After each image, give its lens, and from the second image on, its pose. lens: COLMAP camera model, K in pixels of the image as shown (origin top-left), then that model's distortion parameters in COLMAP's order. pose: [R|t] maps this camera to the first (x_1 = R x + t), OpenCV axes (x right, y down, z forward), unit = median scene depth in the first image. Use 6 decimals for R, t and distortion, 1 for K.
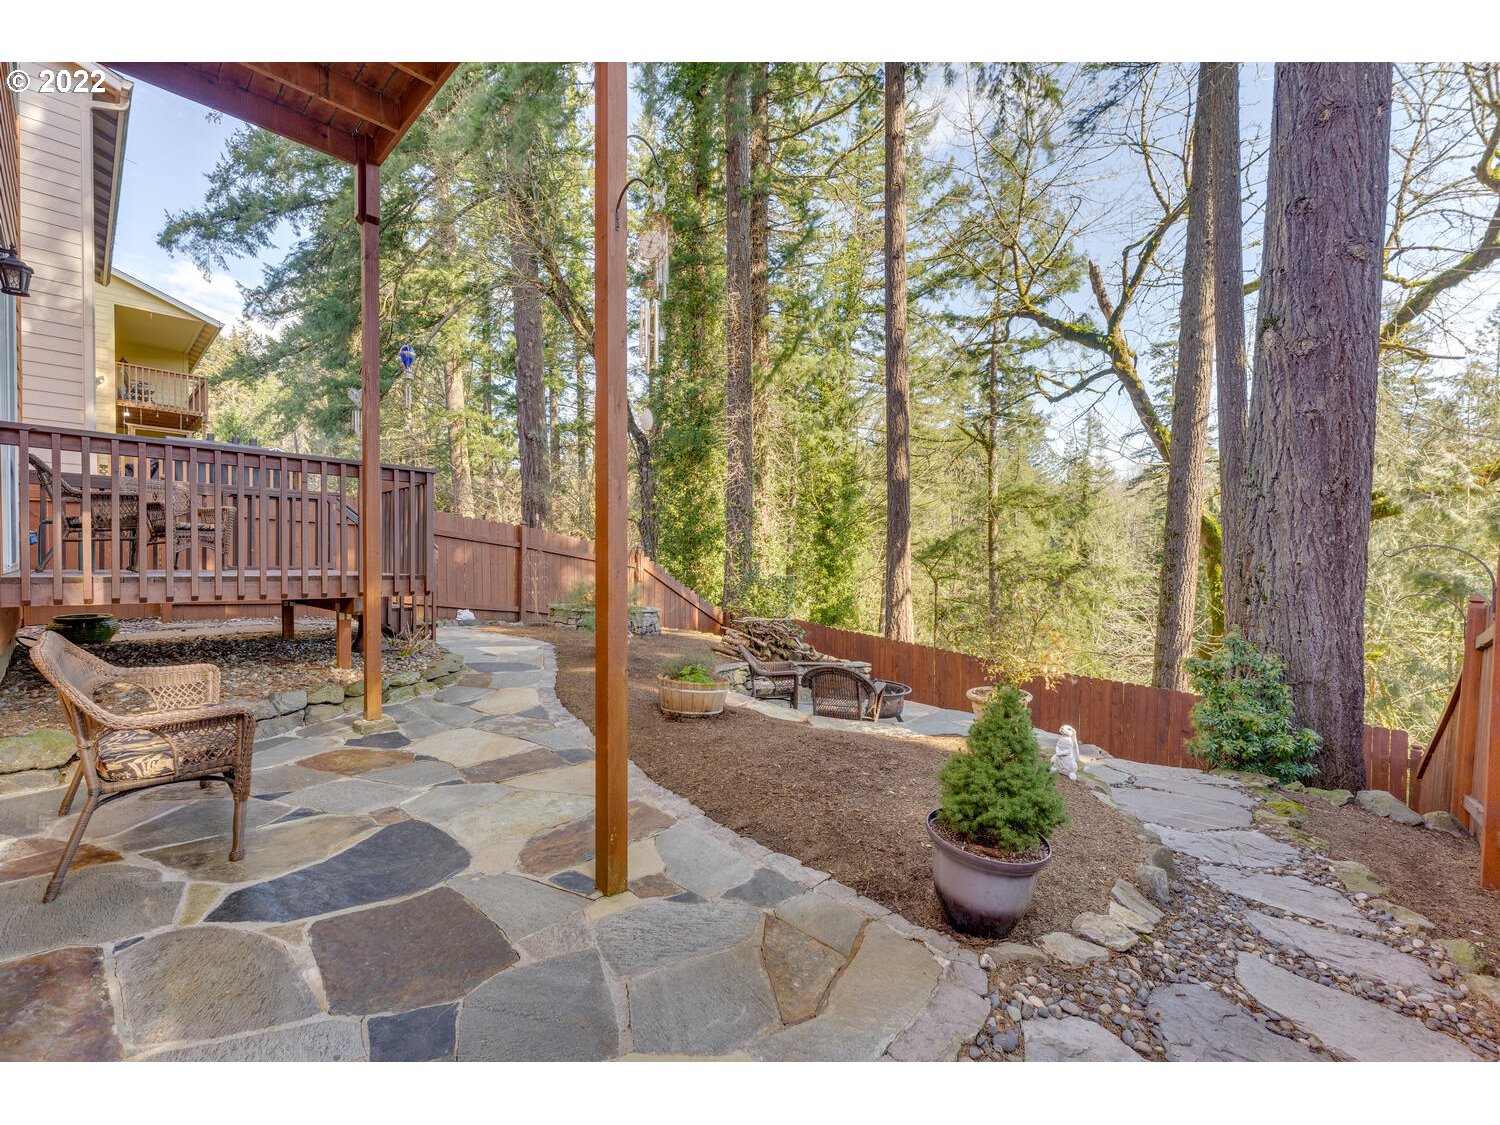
lens RADIAL K [[633.0, 0, 758.0], [0, 633.0, 564.2], [0, 0, 1]] dist [0.000362, 0.000153]
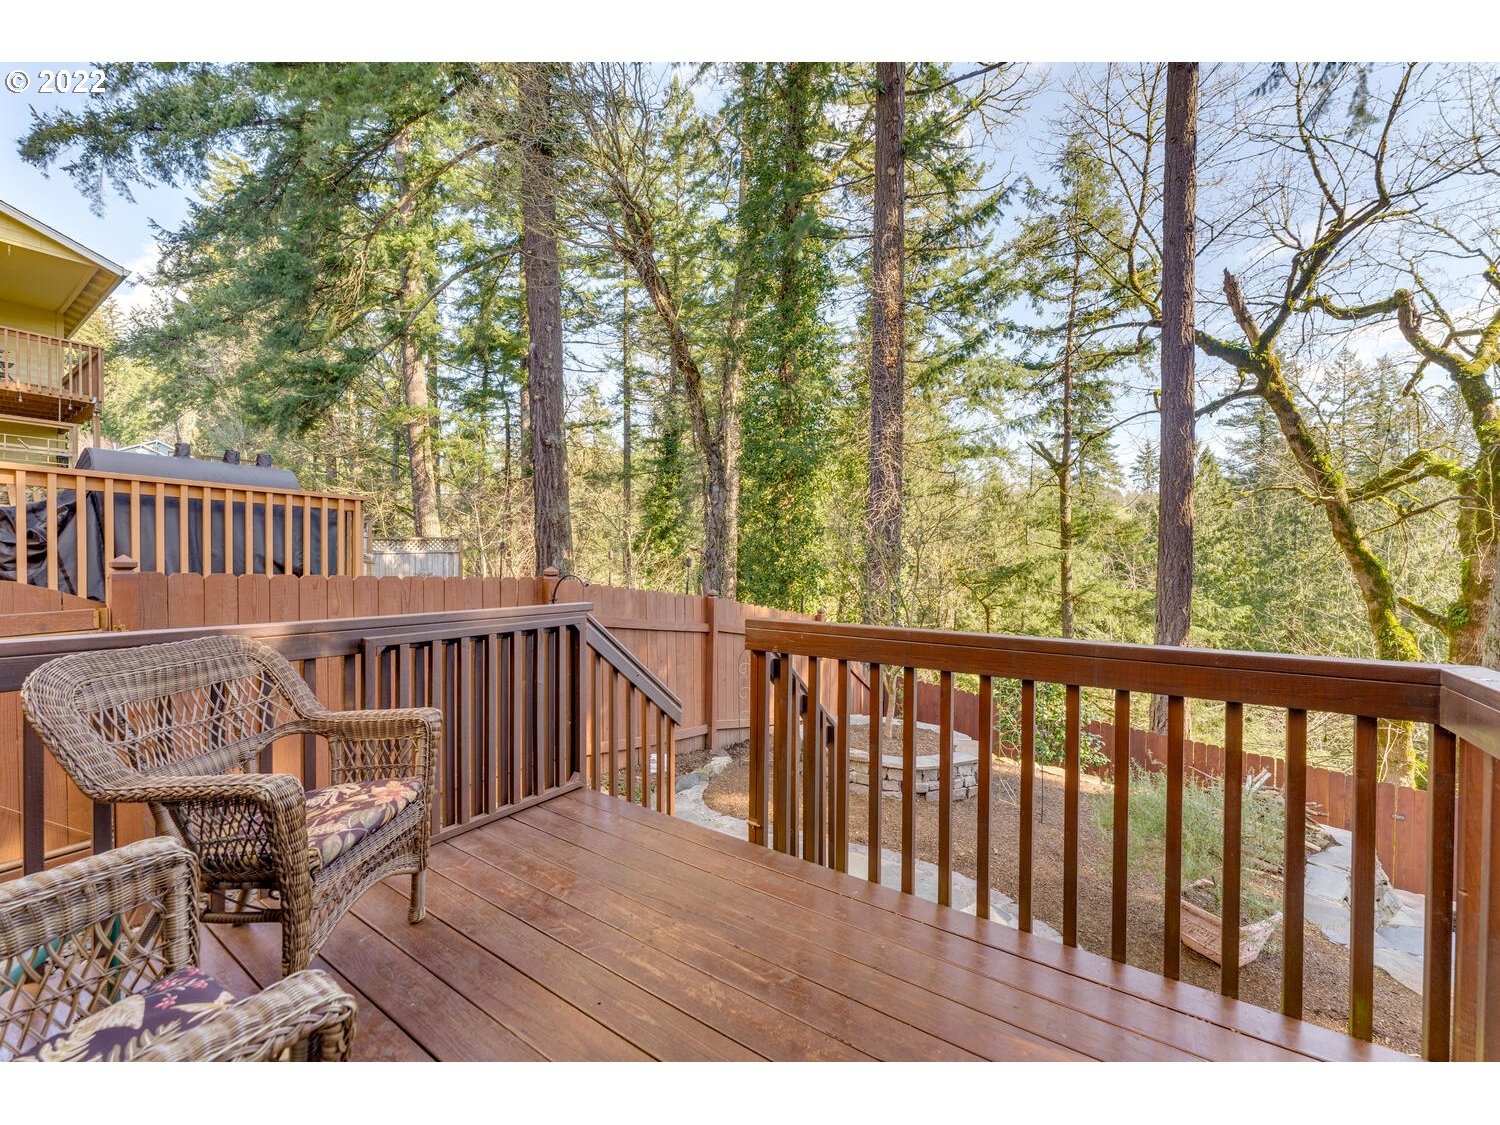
lens RADIAL K [[600.7, 0, 754.2], [0, 600.7, 555.9], [0, 0, 1]] dist [-0.000520, -0.000329]
pose [[0.989259, 0.002012, 0.146158, -0.242490], [-0.000435, 0.999941, -0.010821, -0.055512], [-0.146171, 0.010641, 0.989202, 0.233152]]
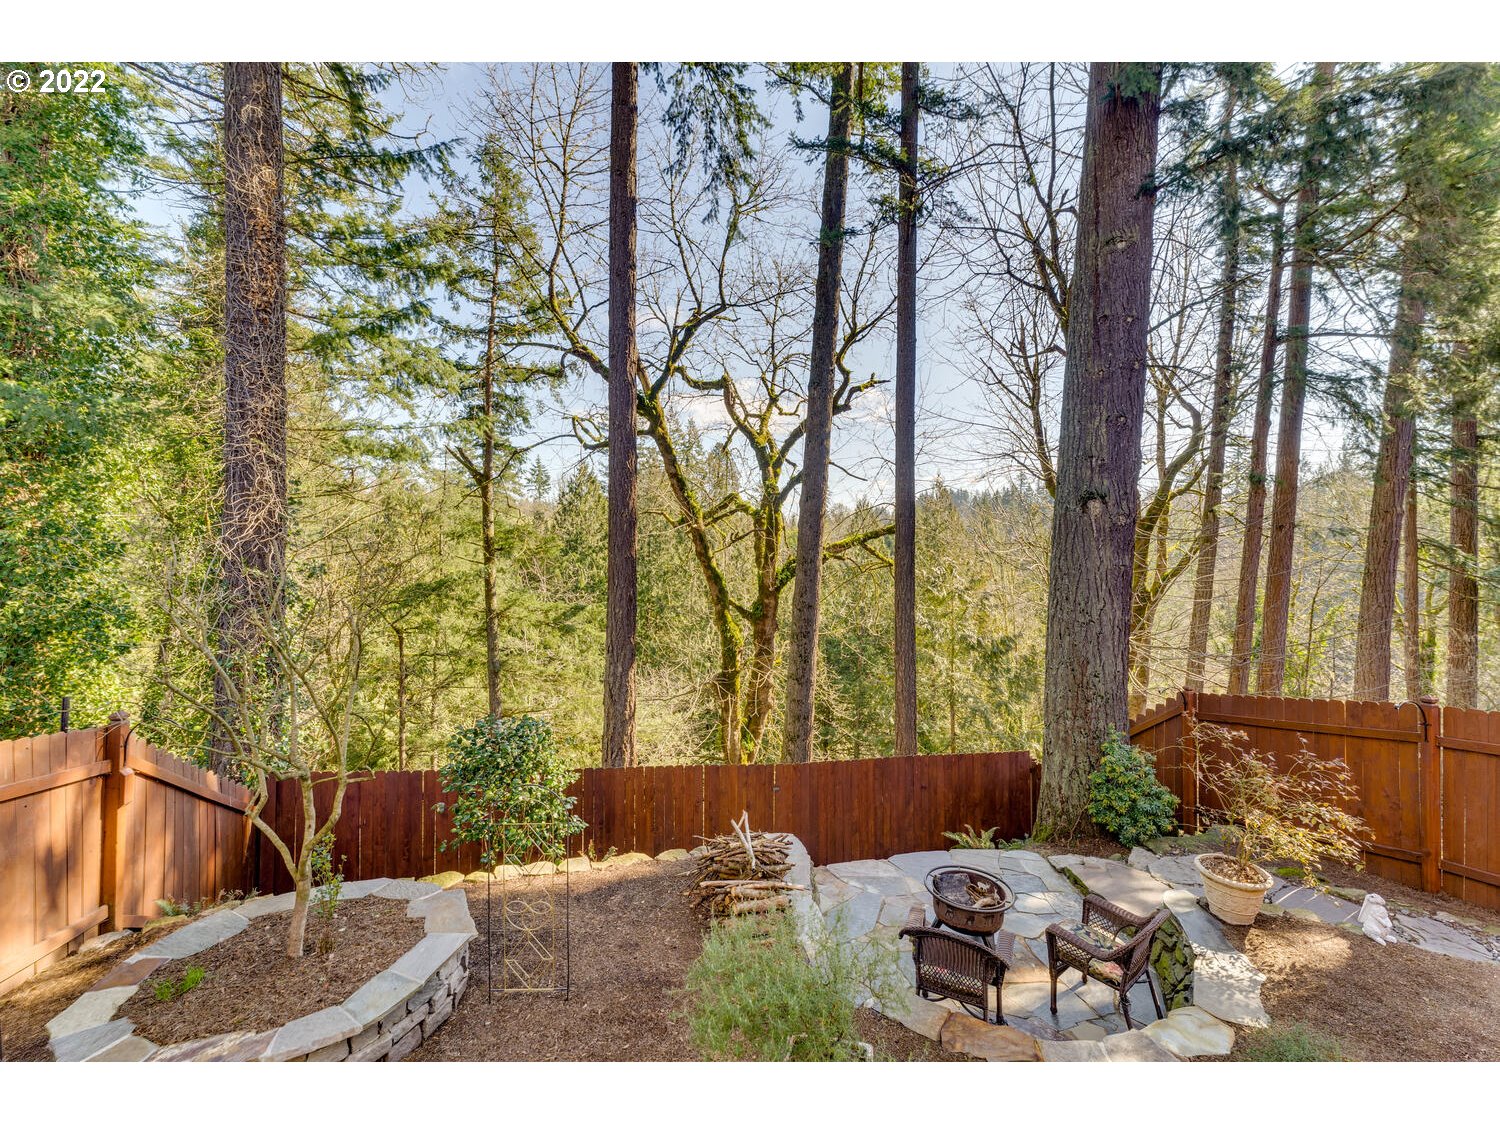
lens RADIAL K [[597.4, 0, 751.6], [0, 597.4, 561.1], [0, 0, 1]] dist [0.004054, 0.000445]
pose [[0.480341, -0.009443, 0.877031, -0.217531], [0.016695, 0.999859, 0.001622, -0.078572], [-0.876923, 0.013863, 0.480431, 0.326075]]
